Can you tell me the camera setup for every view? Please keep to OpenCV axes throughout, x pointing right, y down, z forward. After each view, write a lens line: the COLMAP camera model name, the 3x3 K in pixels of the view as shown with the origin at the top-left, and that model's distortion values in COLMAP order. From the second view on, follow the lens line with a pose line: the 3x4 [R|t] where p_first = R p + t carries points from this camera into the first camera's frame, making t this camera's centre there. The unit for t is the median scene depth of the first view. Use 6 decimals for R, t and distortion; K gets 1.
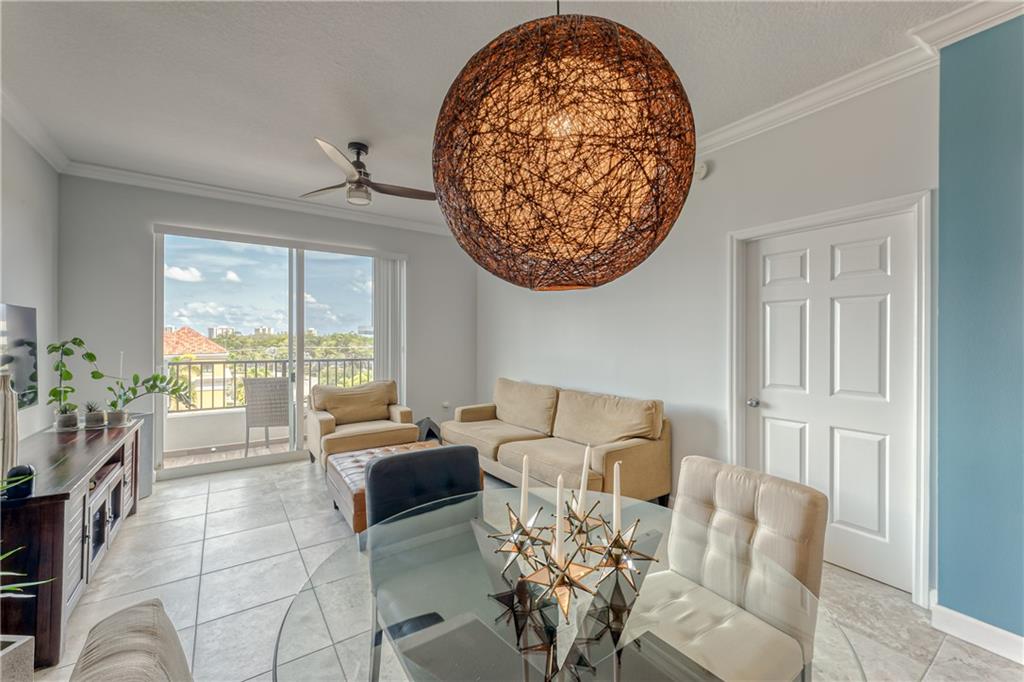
lens RADIAL K [[413.3, 0, 511.0], [0, 413.3, 340.1], [0, 0, 1]] dist [0.001015, 0.000369]
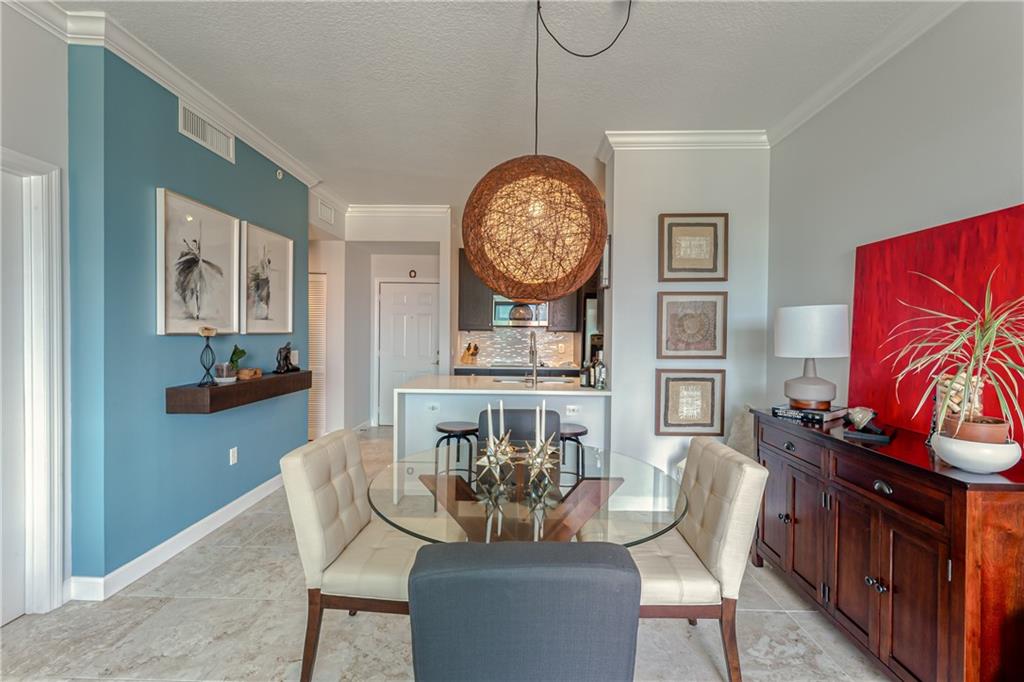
lens RADIAL K [[431.0, 0, 511.6], [0, 431.0, 338.9], [0, 0, 1]] dist [0.001337, -0.000130]
pose [[-0.809792, -0.020524, 0.586358, -0.211706], [-0.011434, 0.999750, 0.019202, -0.000362], [-0.586606, 0.008846, -0.809824, 0.605264]]
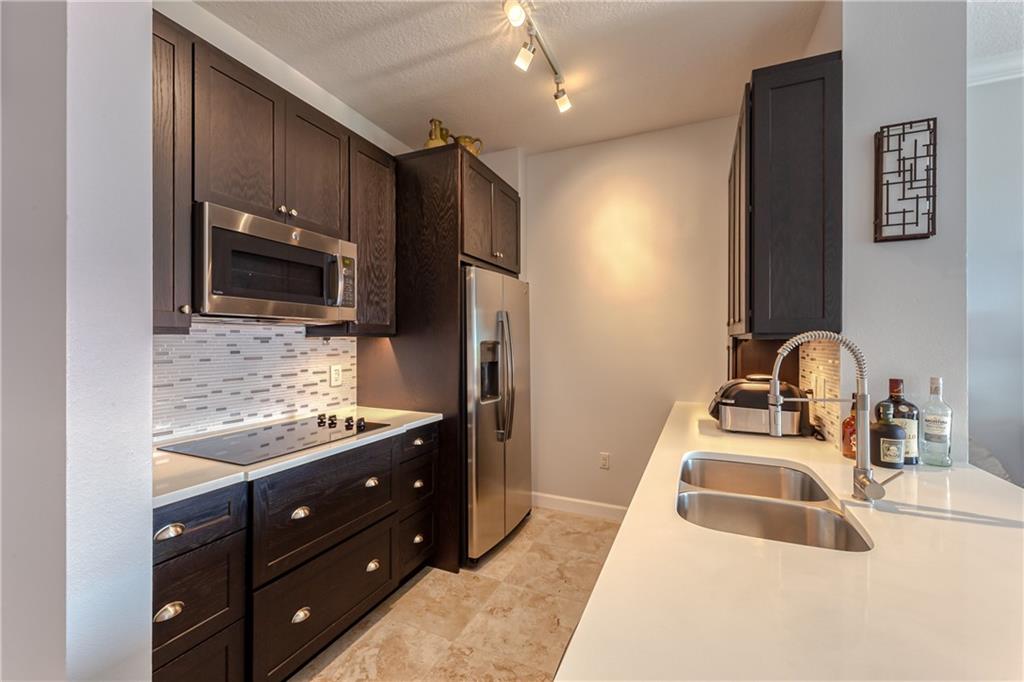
lens RADIAL K [[419.4, 0, 511.3], [0, 419.4, 339.8], [0, 0, 1]] dist [0.000855, 0.000017]
pose [[-0.855634, -0.004020, -0.517566, 0.624413], [-0.003943, 0.999991, -0.001250, 0.006434], [0.517566, 0.000971, -0.855643, -0.041177]]
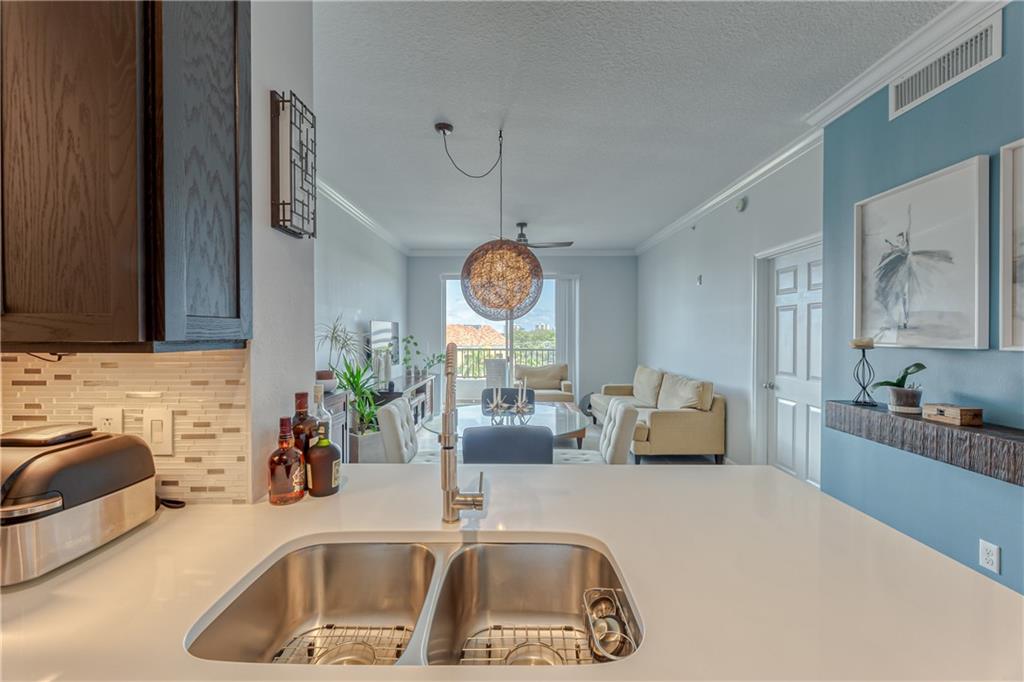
lens RADIAL K [[412.0, 0, 511.8], [0, 412.0, 339.5], [0, 0, 1]] dist [0.001980, -0.000109]
pose [[0.818676, 0.005299, -0.574231, 0.459016], [0.001177, 0.999940, 0.010905, -0.004773], [0.574255, -0.009603, 0.818620, -0.346197]]
